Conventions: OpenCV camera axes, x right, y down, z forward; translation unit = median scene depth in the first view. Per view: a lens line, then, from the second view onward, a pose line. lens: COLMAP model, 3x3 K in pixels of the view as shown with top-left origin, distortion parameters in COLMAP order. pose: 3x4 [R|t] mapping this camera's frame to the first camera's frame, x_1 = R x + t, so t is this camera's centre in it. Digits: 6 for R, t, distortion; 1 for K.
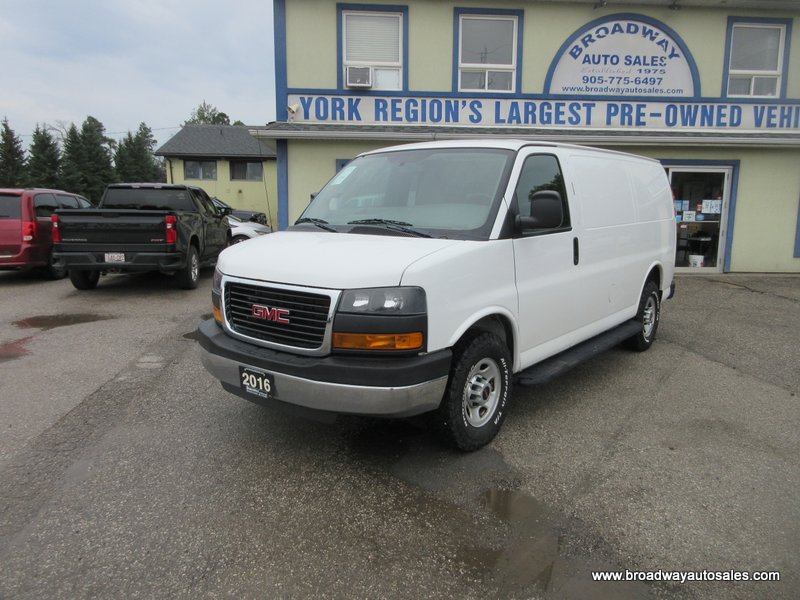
lens RADIAL K [[603.9, 0, 400.1], [0, 603.9, 299.6], [0, 0, 1]] dist [0.017793, -0.004994]
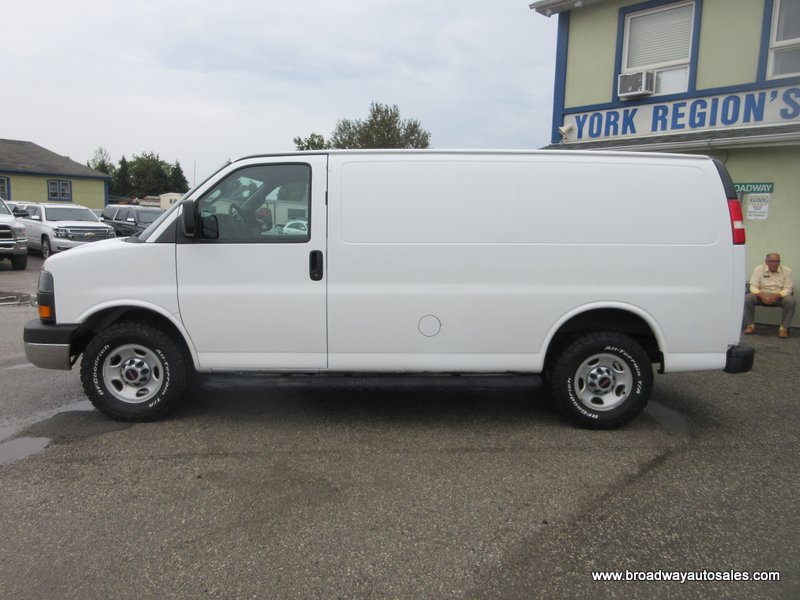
lens RADIAL K [[603.9, 0, 393.6], [0, 603.9, 298.5], [0, 0, 1]] dist [0.017793, -0.004994]
pose [[0.638194, 0.100363, -0.763306, 0.408407], [-0.138537, 0.990253, 0.014373, -0.022857], [0.757308, 0.096573, 0.645878, 0.190577]]
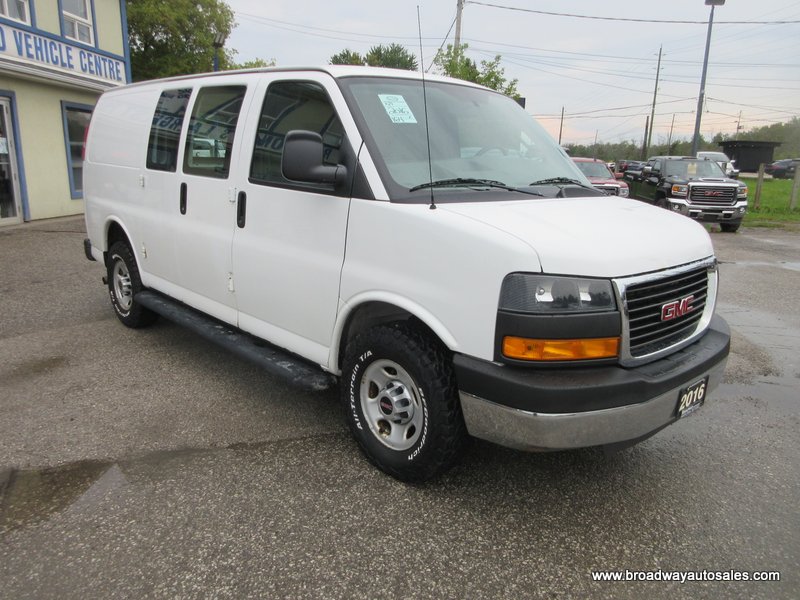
lens RADIAL K [[603.9, 0, 401.0], [0, 603.9, 295.6], [0, 0, 1]] dist [0.017793, -0.004994]
pose [[0.139021, -0.223706, 0.964691, -0.295223], [0.128689, 0.969971, 0.206386, -0.057564], [-0.981892, 0.095453, 0.163635, 0.359571]]
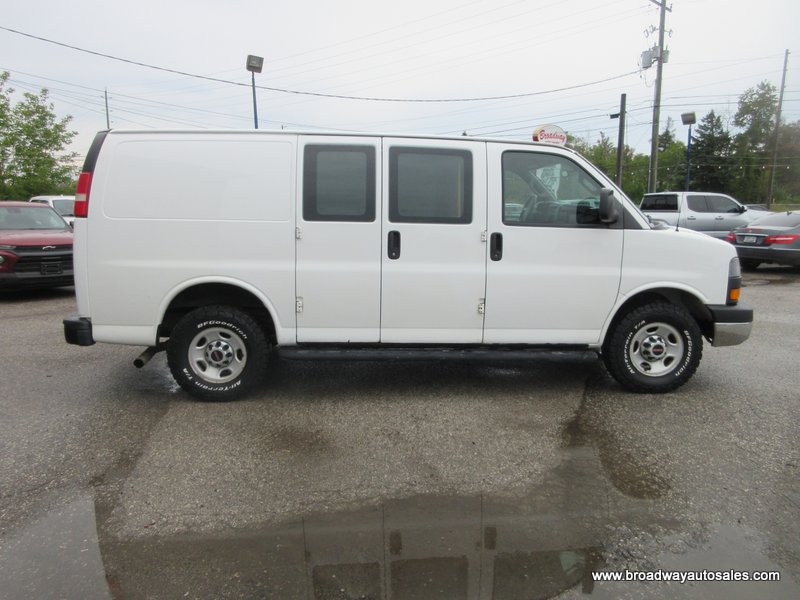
lens RADIAL K [[603.9, 0, 397.4], [0, 603.9, 301.0], [0, 0, 1]] dist [0.017793, -0.004994]
pose [[-0.667179, -0.125098, 0.734318, -0.251453], [0.107996, 0.959137, 0.261520, -0.119681], [-0.737028, 0.253784, -0.626406, 0.767600]]
